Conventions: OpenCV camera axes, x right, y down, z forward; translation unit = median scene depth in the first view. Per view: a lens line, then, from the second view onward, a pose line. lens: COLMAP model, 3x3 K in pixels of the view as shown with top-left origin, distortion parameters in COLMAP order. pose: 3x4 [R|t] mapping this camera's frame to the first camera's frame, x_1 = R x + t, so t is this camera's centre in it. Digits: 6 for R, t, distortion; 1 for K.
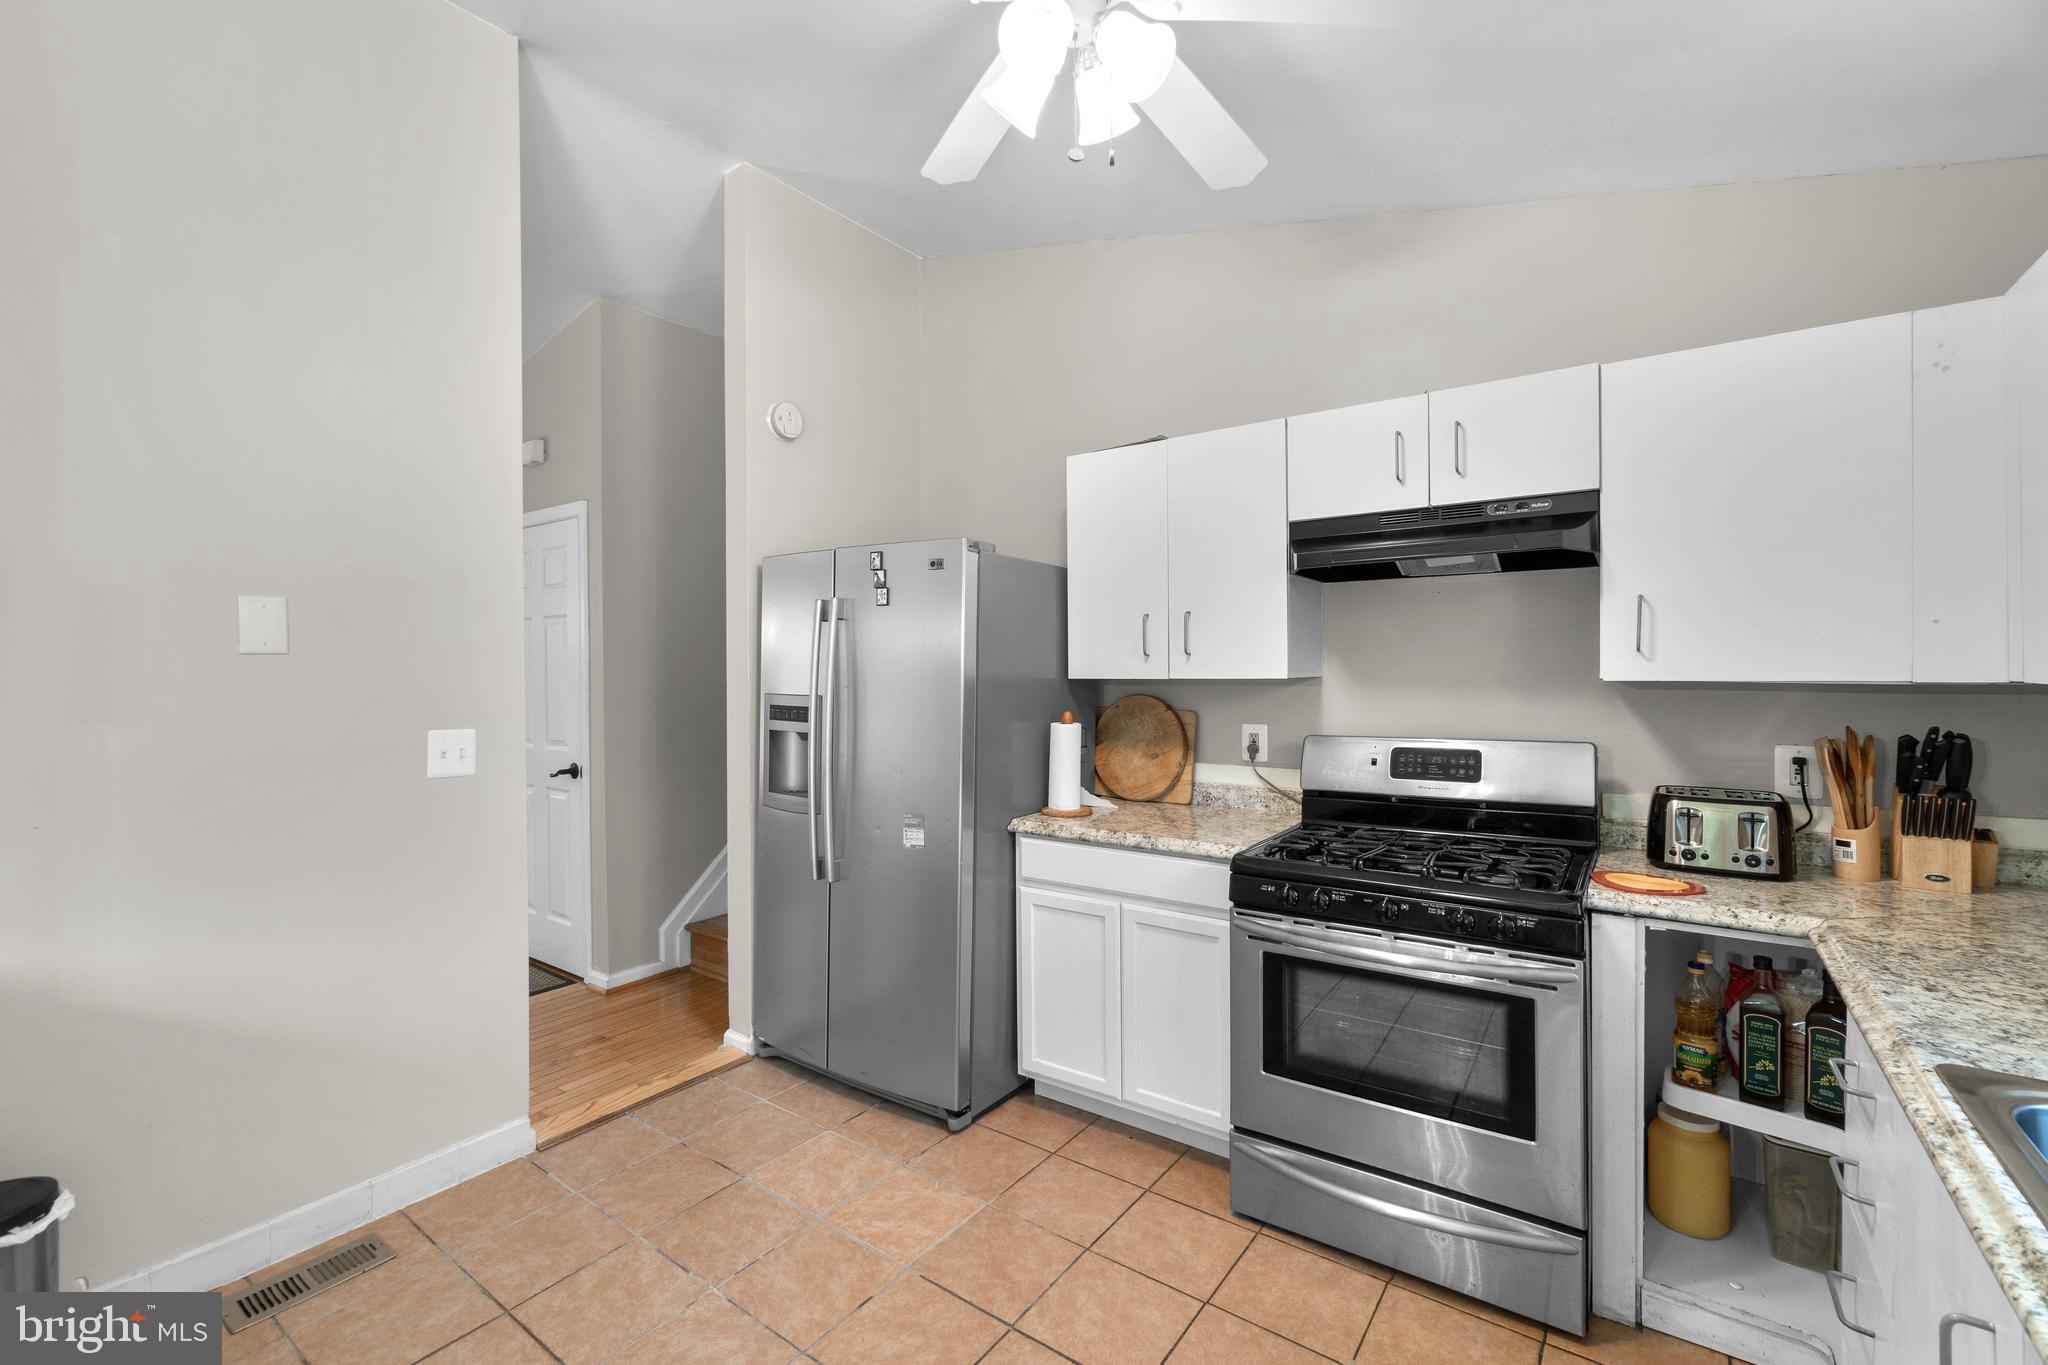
lens RADIAL K [[881.3, 0, 1009.9], [0, 881.3, 678.8], [0, 0, 1]] dist [-0.003301, 0.000179]
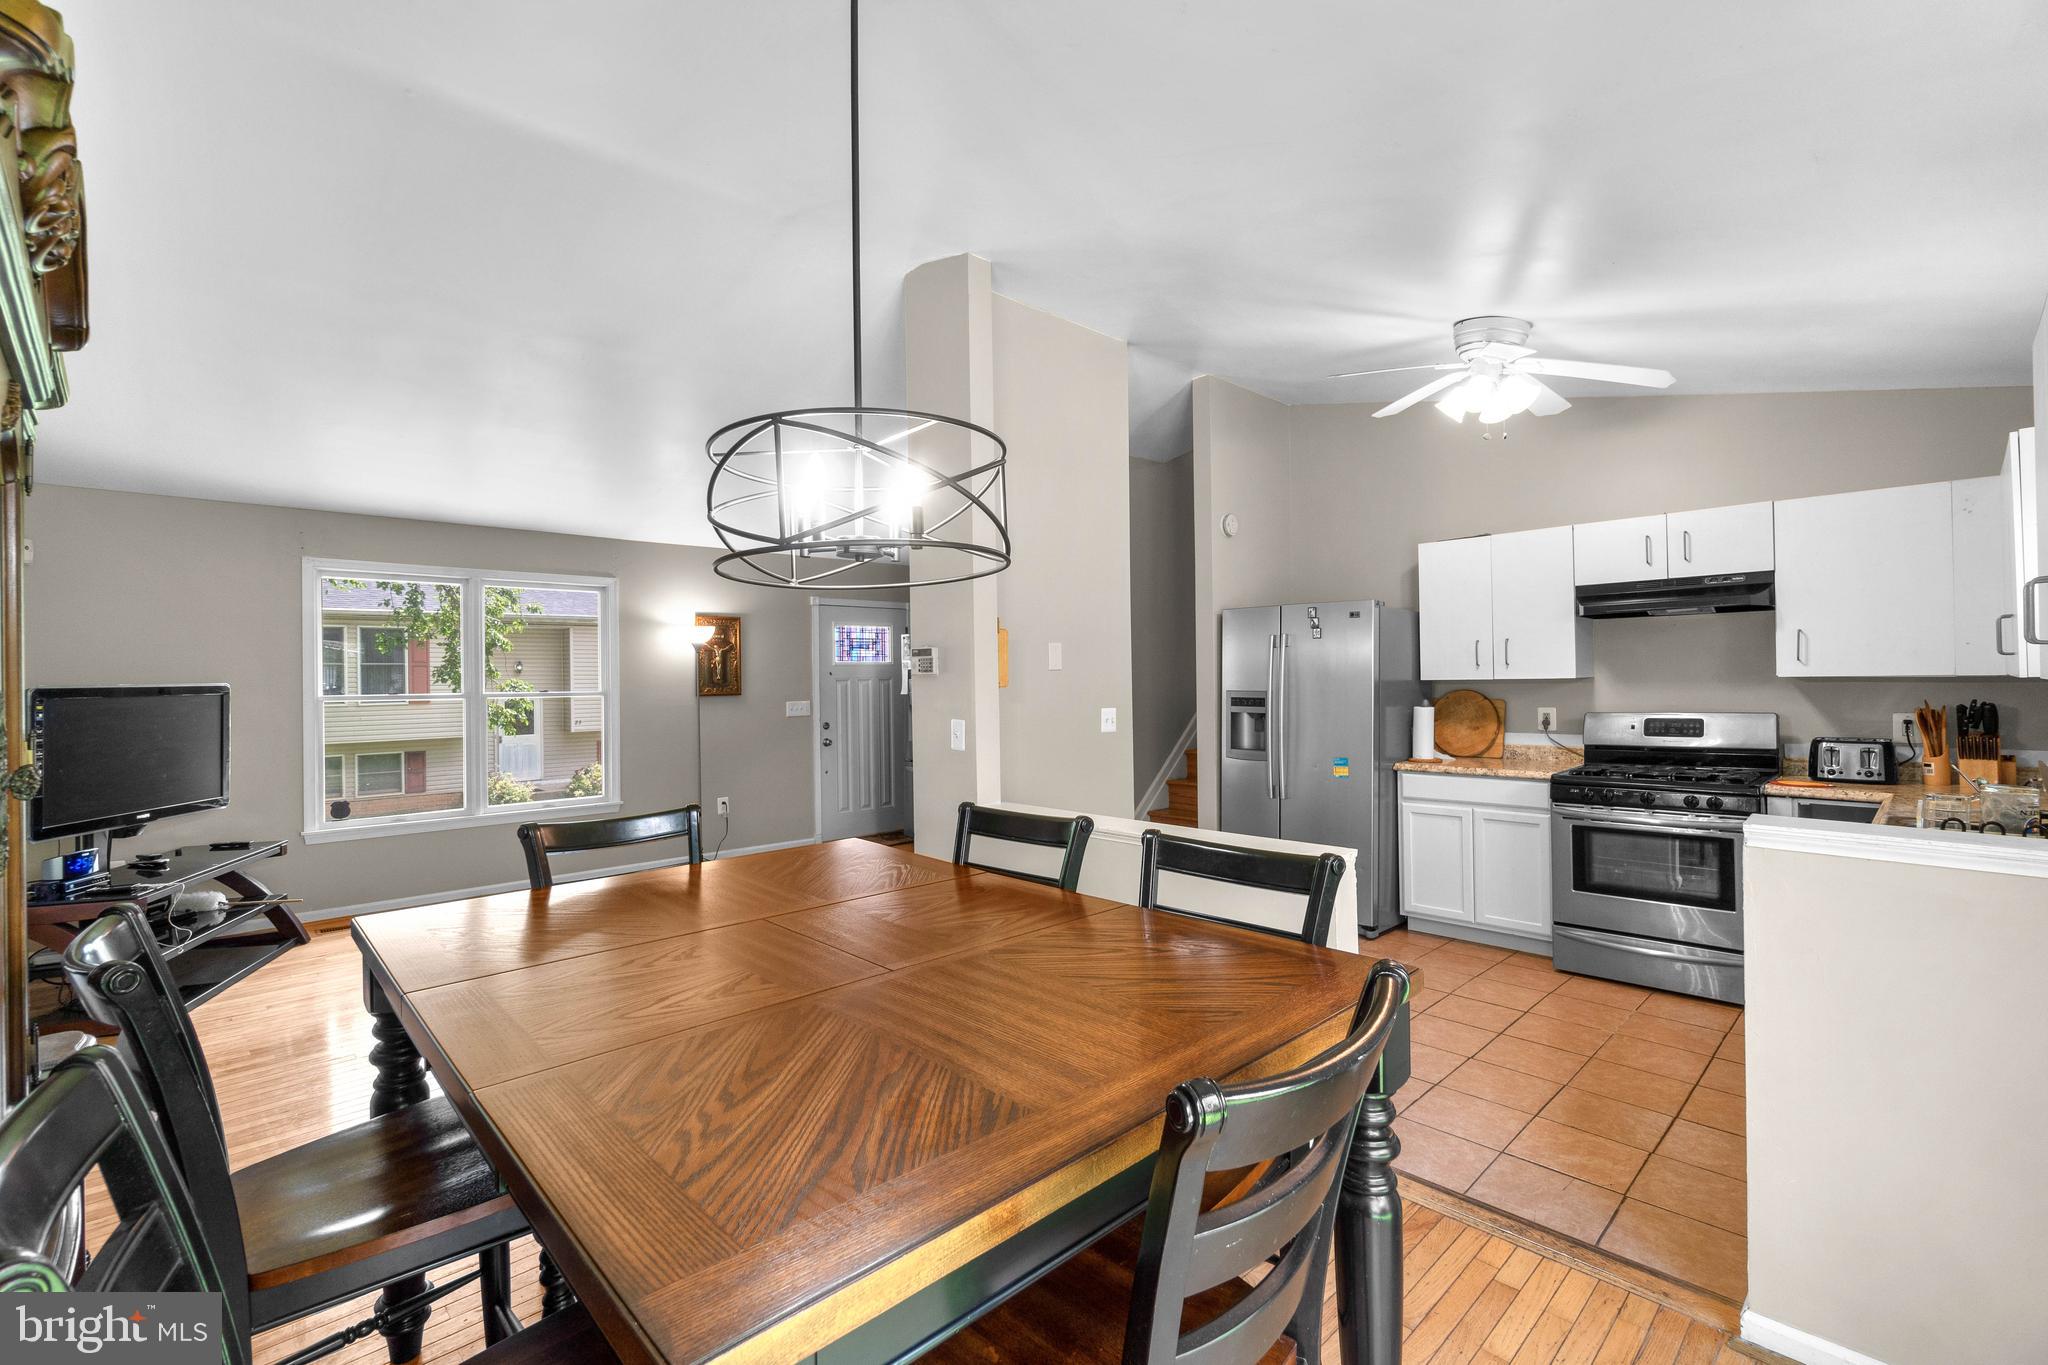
lens RADIAL K [[881.3, 0, 1017.7], [0, 881.3, 678.0], [0, 0, 1]] dist [-0.003301, 0.000179]
pose [[0.983454, -0.009231, -0.180922, -0.479128], [0.007022, 0.999893, -0.012848, 0.014931], [0.181021, 0.011365, 0.983414, -0.949252]]
